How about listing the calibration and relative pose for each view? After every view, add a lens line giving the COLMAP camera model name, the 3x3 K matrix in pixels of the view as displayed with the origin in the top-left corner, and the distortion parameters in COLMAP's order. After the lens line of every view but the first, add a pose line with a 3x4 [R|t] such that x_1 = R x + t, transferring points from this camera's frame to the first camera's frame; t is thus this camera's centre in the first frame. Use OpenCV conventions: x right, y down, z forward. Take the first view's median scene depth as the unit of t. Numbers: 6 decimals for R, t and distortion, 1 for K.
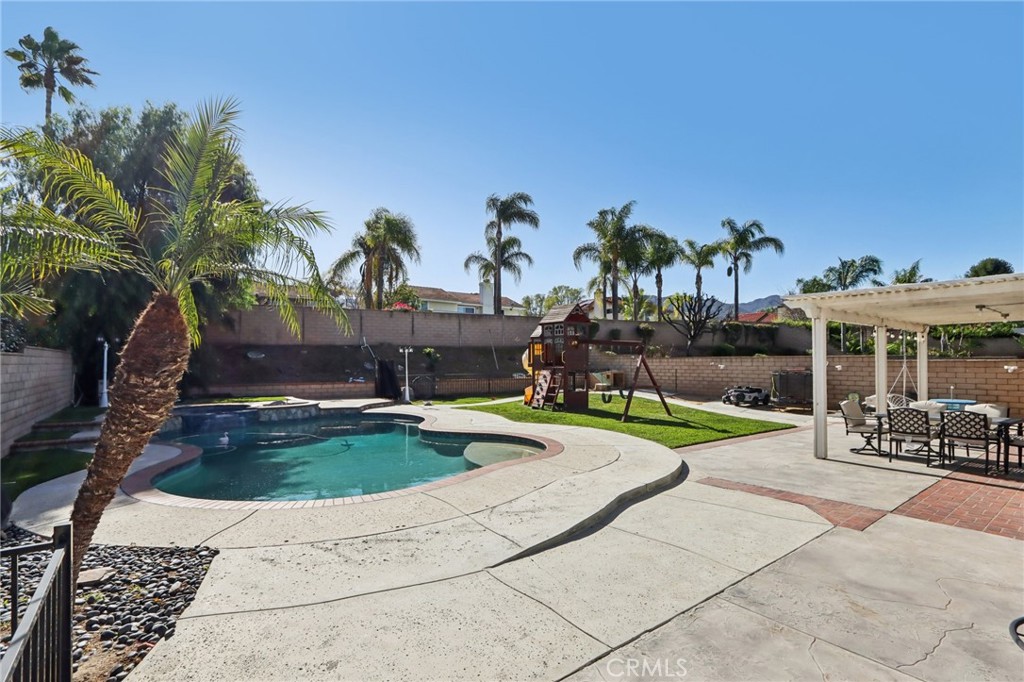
lens RADIAL K [[473.9, 0, 514.9], [0, 473.9, 349.9], [0, 0, 1]] dist [-0.003179, -0.000246]
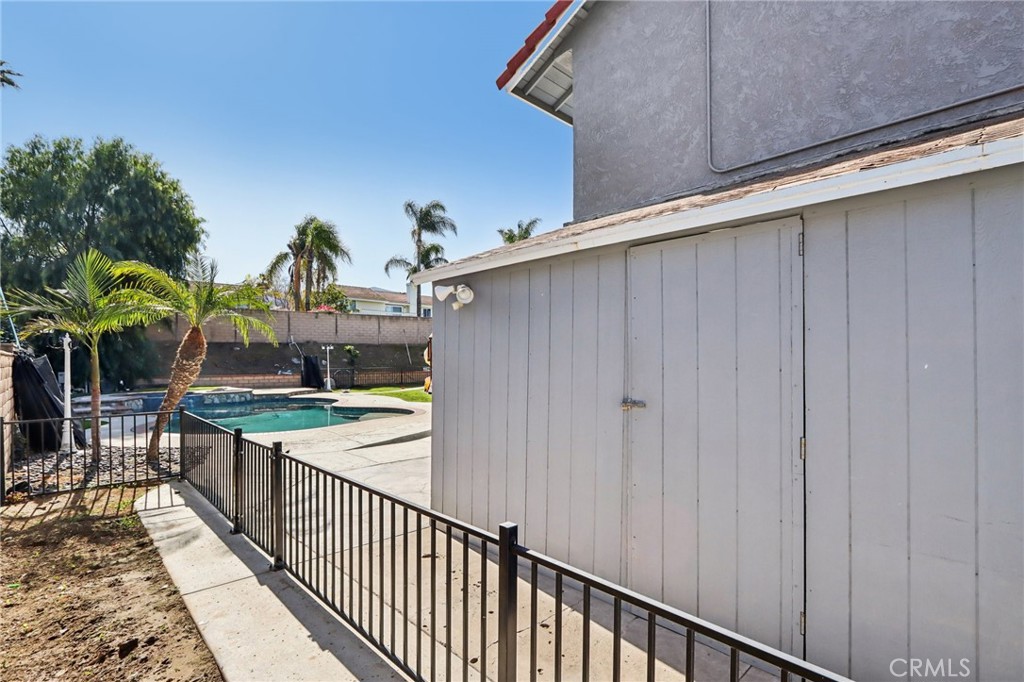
lens RADIAL K [[489.4, 0, 510.3], [0, 489.4, 355.1], [0, 0, 1]] dist [-0.001488, -0.000695]
pose [[0.994507, -0.000452, 0.104673, 0.092878], [-0.001493, 0.999828, 0.018502, -0.003661], [-0.104664, -0.018557, 0.994335, -0.257830]]
